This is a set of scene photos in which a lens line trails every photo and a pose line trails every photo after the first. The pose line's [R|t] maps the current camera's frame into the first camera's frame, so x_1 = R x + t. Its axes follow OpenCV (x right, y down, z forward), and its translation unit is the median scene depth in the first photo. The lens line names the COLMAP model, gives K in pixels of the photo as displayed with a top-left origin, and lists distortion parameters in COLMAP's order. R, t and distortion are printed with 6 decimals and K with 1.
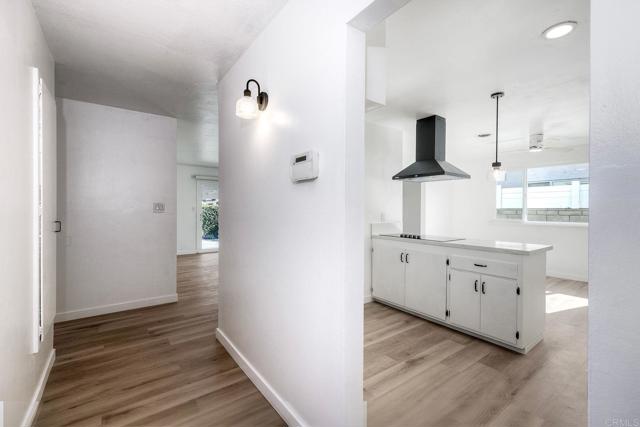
lens RADIAL K [[276.6, 0, 321.1], [0, 276.6, 211.3], [0, 0, 1]] dist [0.001526, 0.000035]
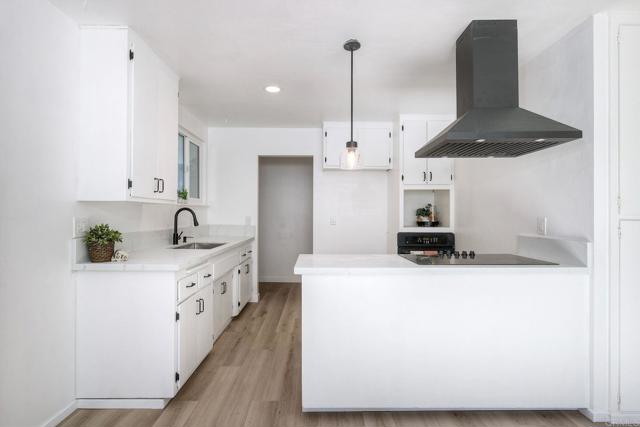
lens RADIAL K [[314.9, 0, 317.2], [0, 314.9, 212.1], [0, 0, 1]] dist [-0.000037, 0.000330]
pose [[-0.595327, -0.012608, -0.803384, 1.057413], [-0.010034, 0.999916, -0.008256, 0.004909], [0.803421, 0.003146, -0.595403, 1.125010]]
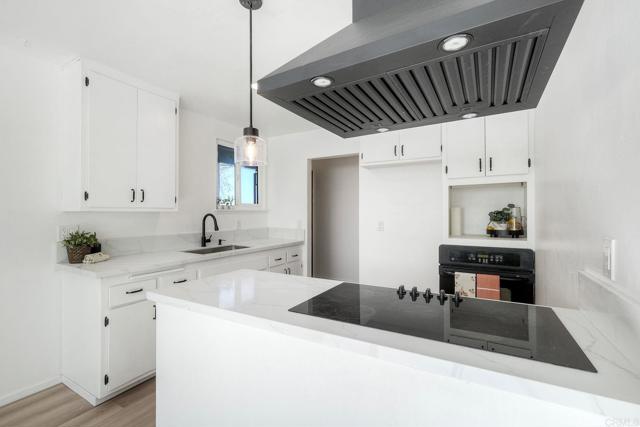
lens RADIAL K [[282.3, 0, 323.6], [0, 282.3, 211.8], [0, 0, 1]] dist [0.001111, -0.000010]
pose [[-0.916903, -0.005605, -0.399070, 0.578765], [-0.004520, 0.999983, -0.003660, -0.015414], [0.399084, -0.001552, -0.916913, 1.236660]]
